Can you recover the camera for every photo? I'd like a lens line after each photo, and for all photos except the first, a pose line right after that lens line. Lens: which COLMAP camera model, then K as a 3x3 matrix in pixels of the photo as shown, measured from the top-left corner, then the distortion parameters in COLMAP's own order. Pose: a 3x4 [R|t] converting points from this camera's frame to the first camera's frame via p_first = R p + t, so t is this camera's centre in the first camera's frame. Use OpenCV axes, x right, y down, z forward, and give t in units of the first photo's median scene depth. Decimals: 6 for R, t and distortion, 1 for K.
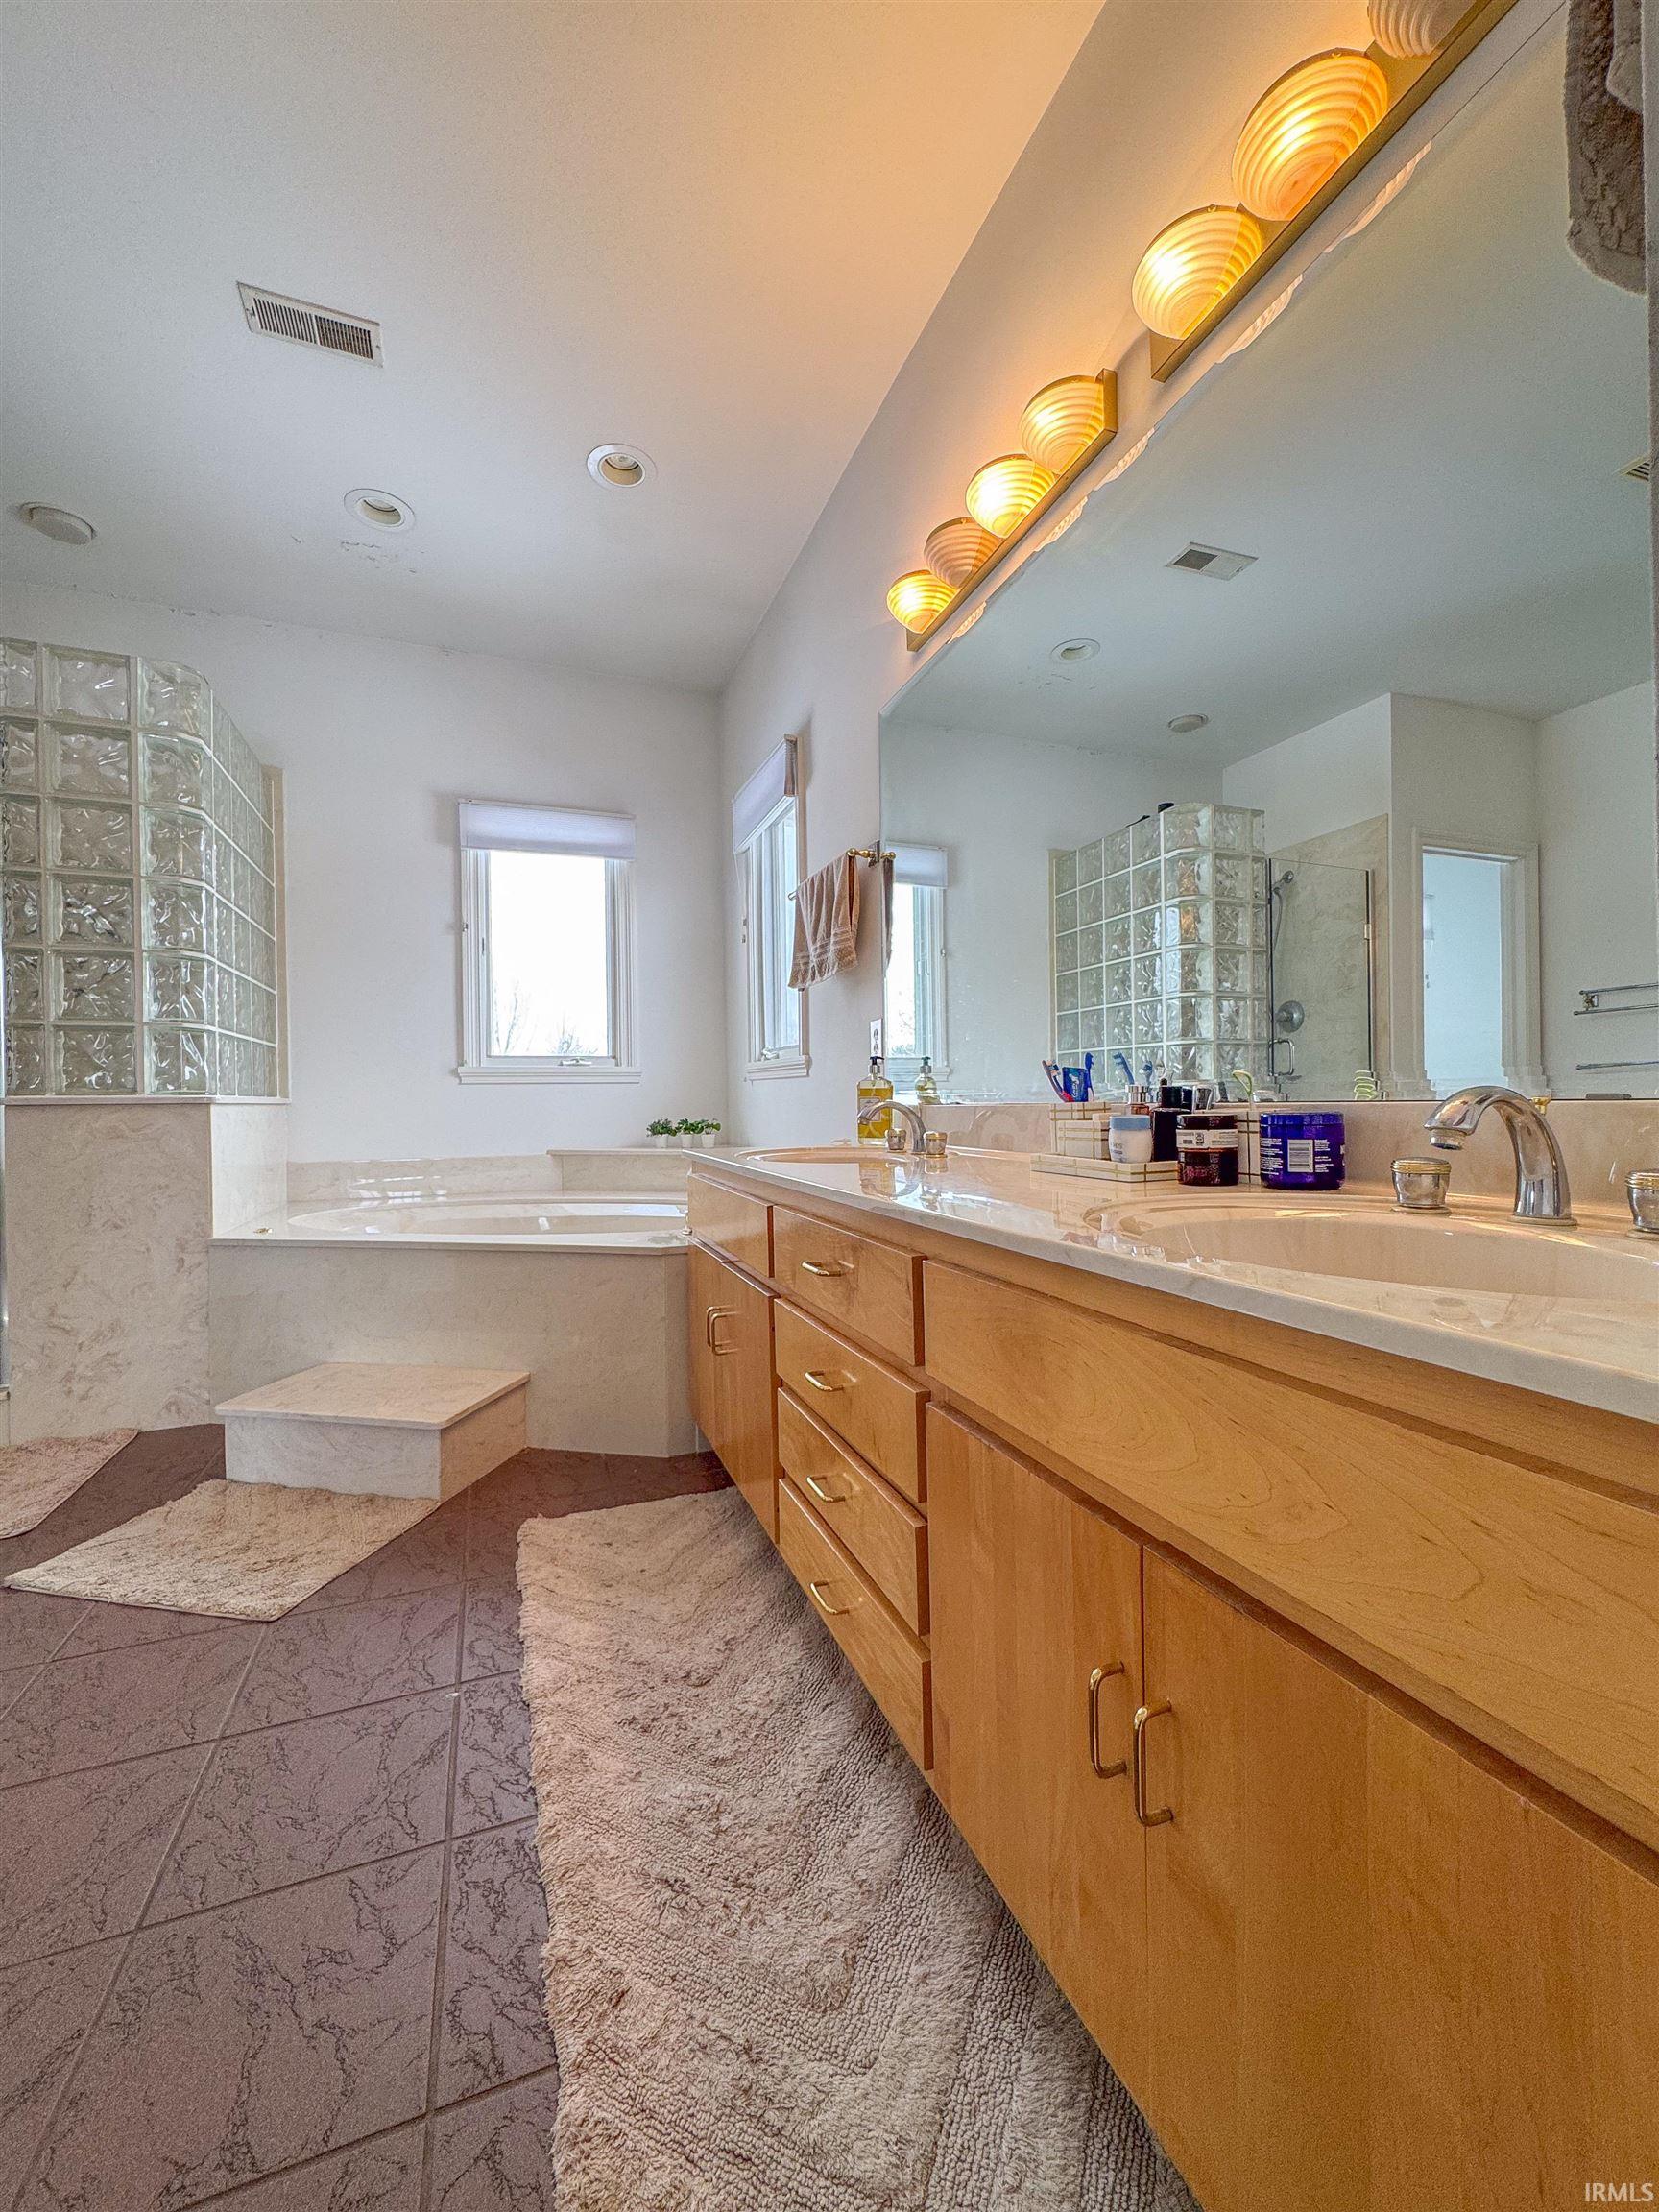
lens RADIAL K [[880.5, 0, 834.6], [0, 880.5, 1109.2], [0, 0, 1]] dist [-0.000882, -0.000028]
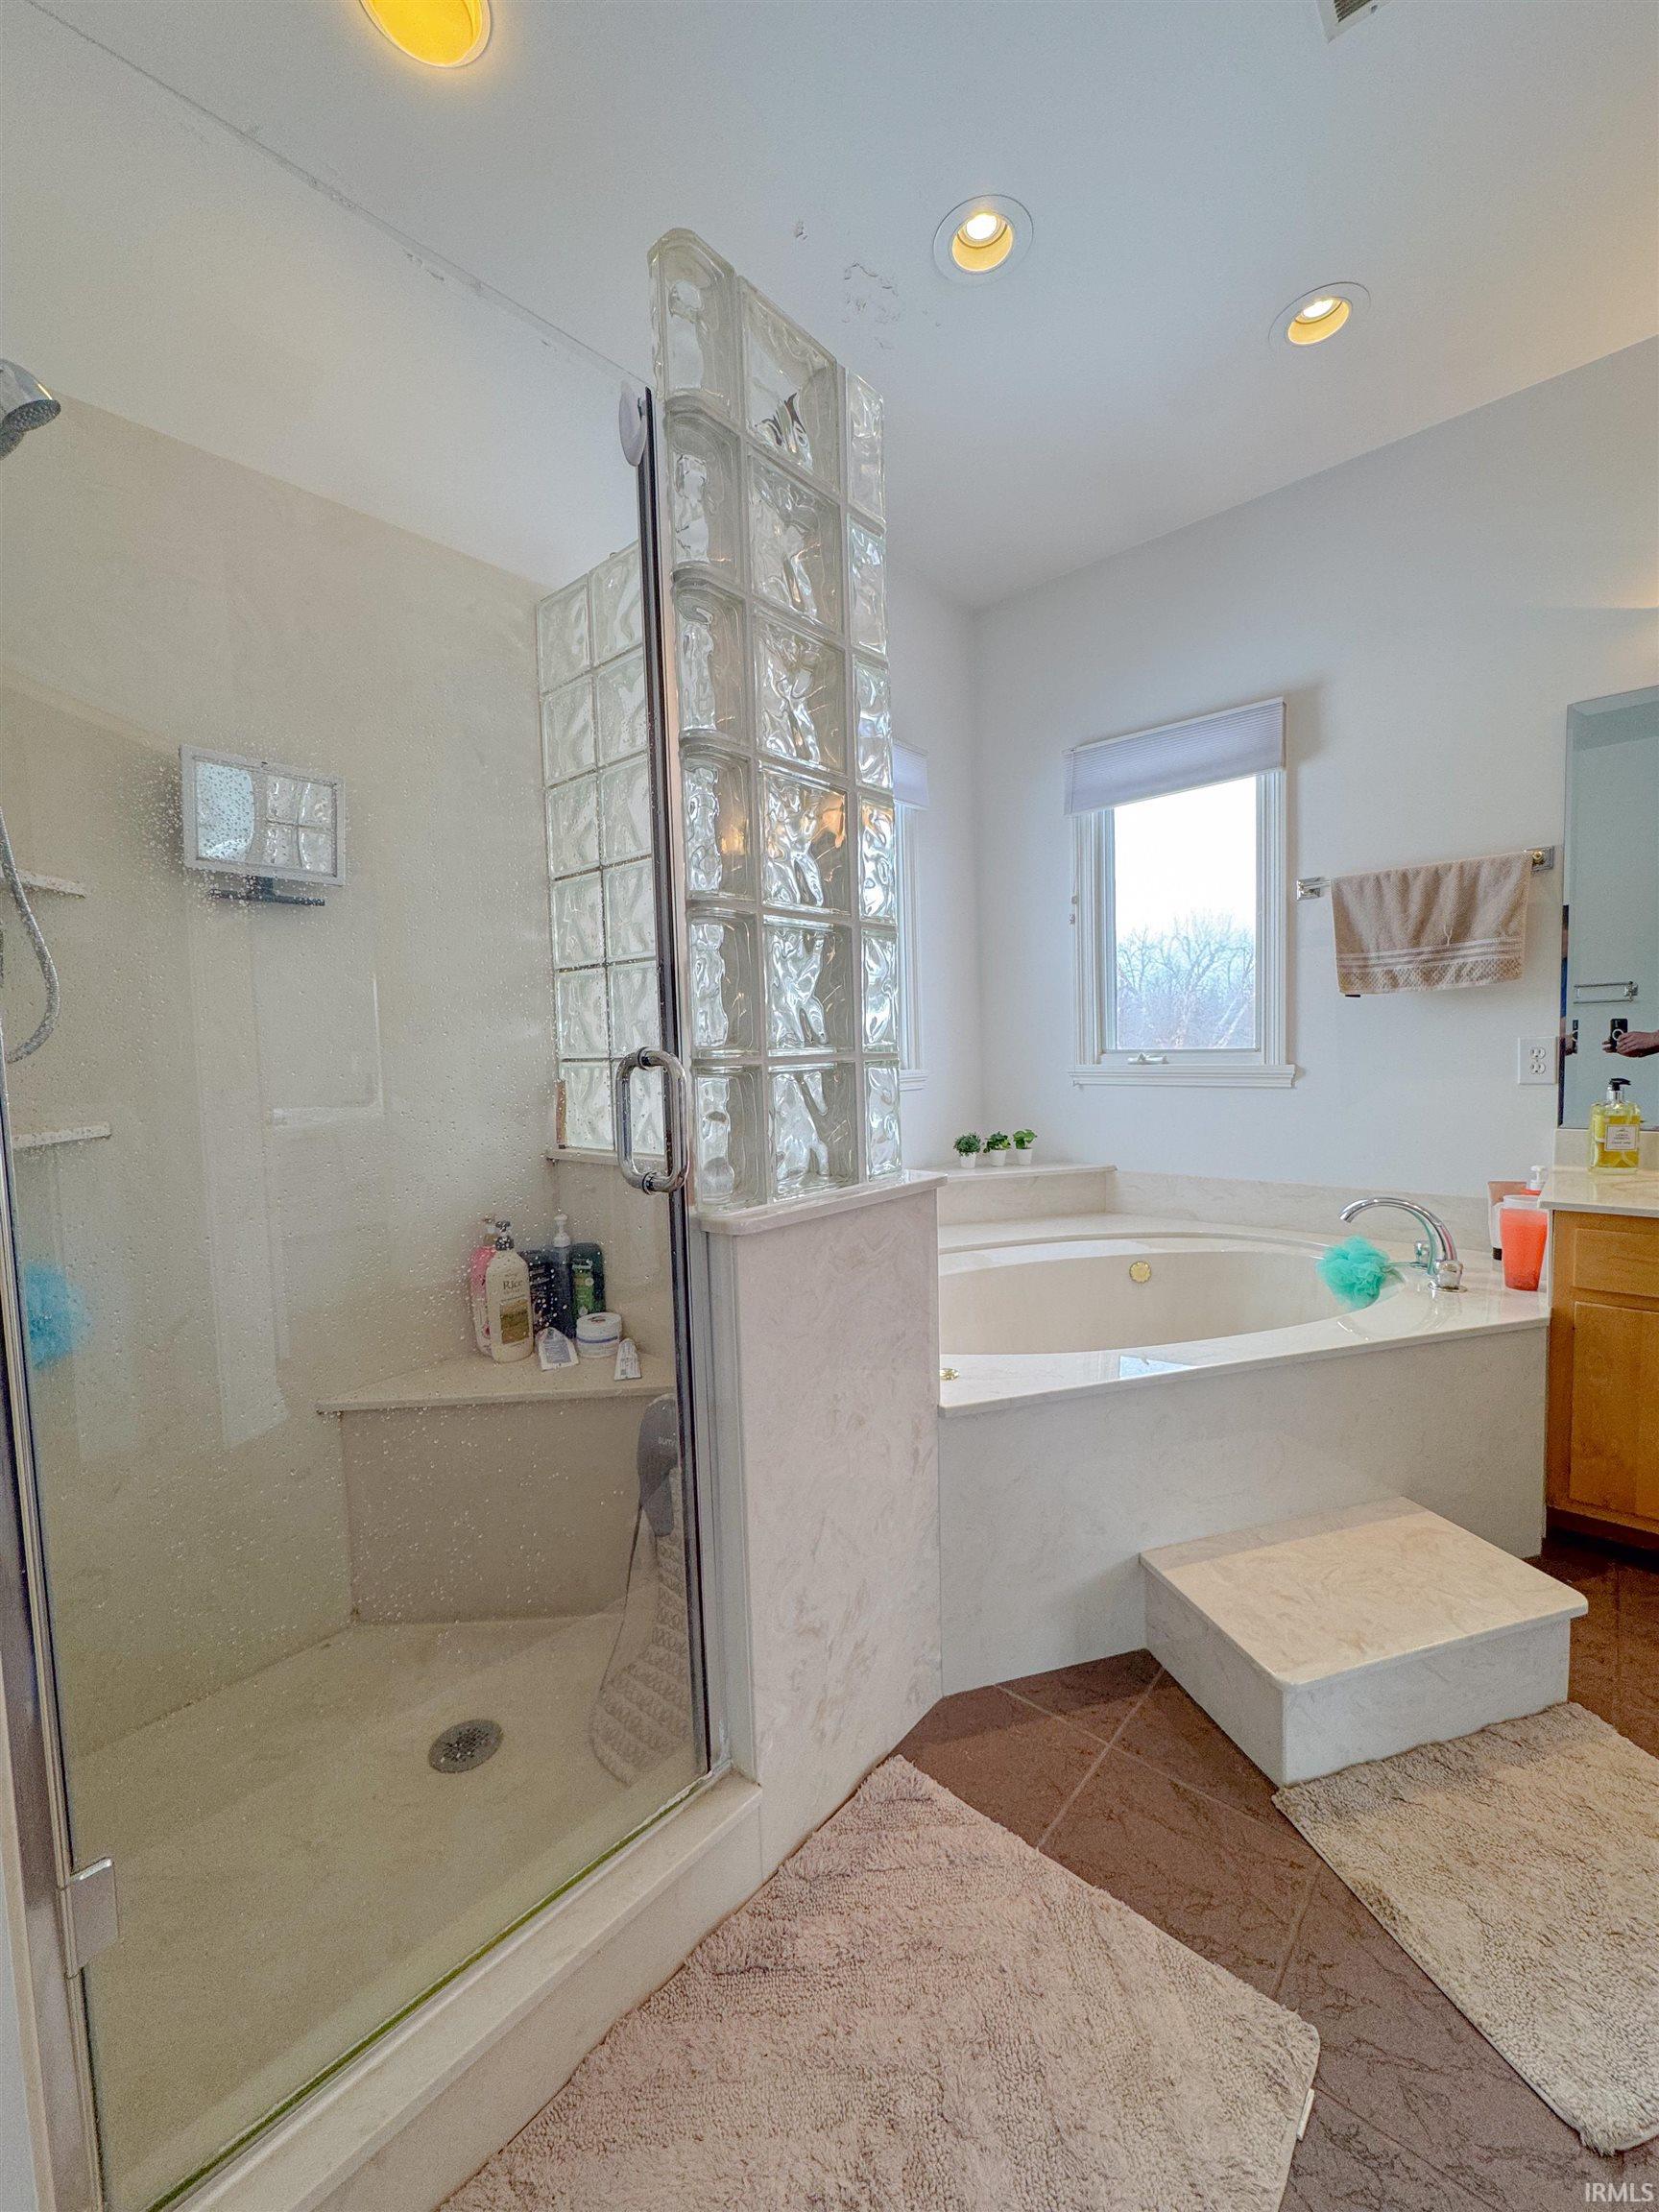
lens RADIAL K [[880.5, 0, 834.6], [0, 880.5, 1109.2], [0, 0, 1]] dist [-0.000882, -0.000028]
pose [[0.884101, -0.042845, 0.465327, -1.045339], [0.017293, 0.998106, 0.059045, -0.094588], [-0.466975, -0.044155, 0.883167, 0.505041]]
